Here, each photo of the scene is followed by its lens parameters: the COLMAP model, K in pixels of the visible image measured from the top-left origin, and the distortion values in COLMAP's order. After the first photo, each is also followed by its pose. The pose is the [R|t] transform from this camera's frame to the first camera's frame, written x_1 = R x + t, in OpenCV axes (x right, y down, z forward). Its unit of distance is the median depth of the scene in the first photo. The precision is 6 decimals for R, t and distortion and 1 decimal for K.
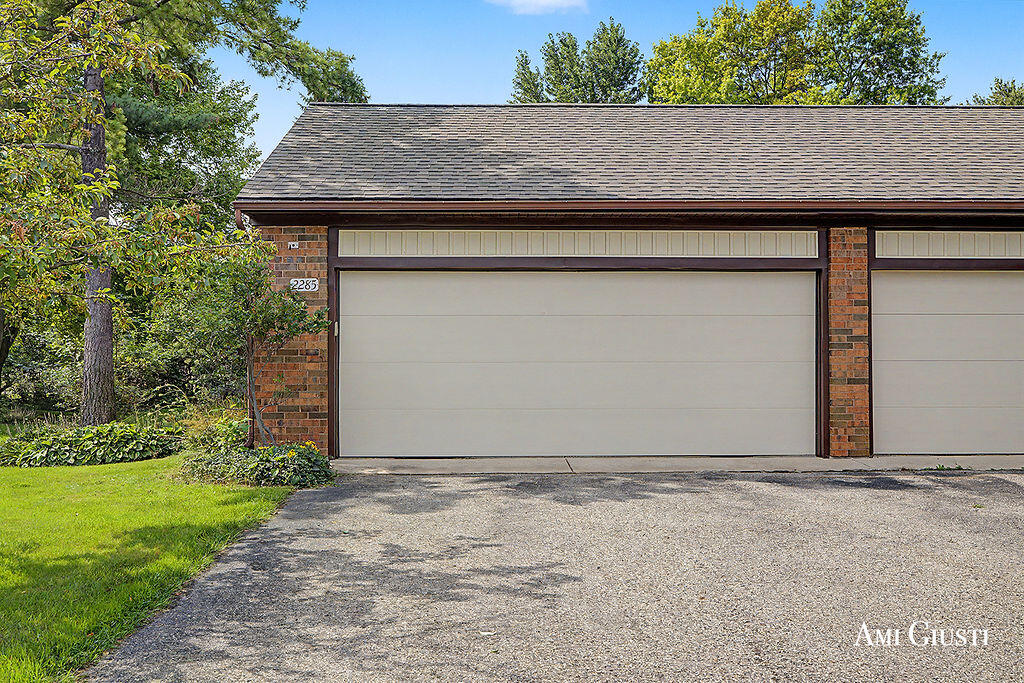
lens RADIAL K [[1002.4, 0, 512.0], [0, 1002.4, 341.5], [0, 0, 1]] dist [-0.004199, -0.002383]
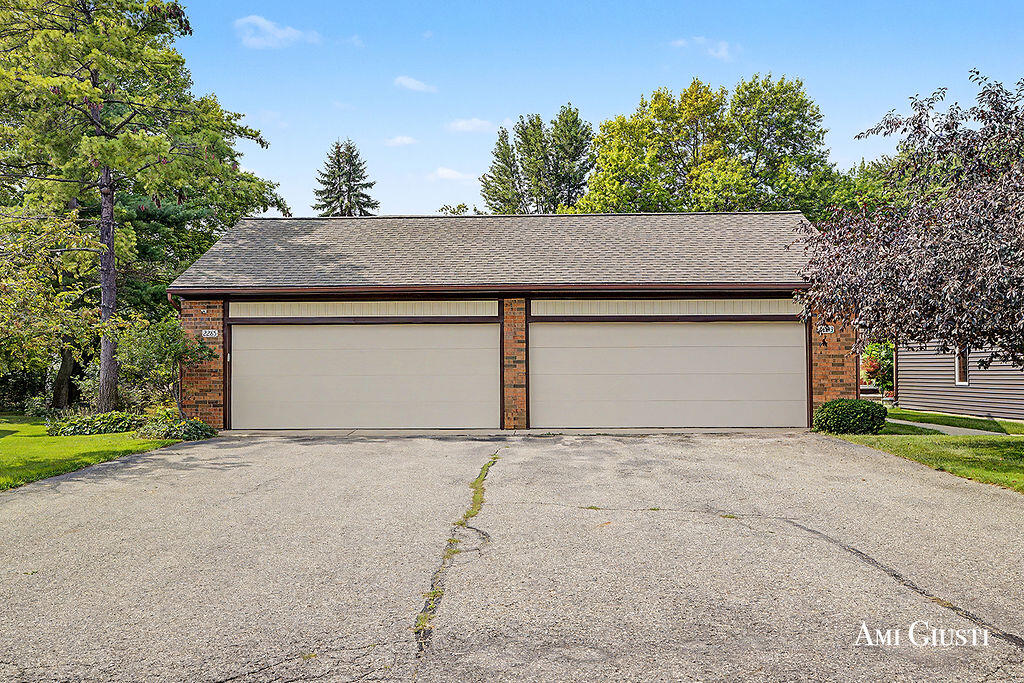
lens RADIAL K [[893.9, 0, 512.0], [0, 893.9, 341.5], [0, 0, 1]] dist [-0.008597, -0.001209]
pose [[0.998708, -0.004820, -0.050590, 0.408442], [0.003799, 0.999788, -0.020247, -0.006927], [0.050676, 0.020029, 0.998514, -0.564044]]
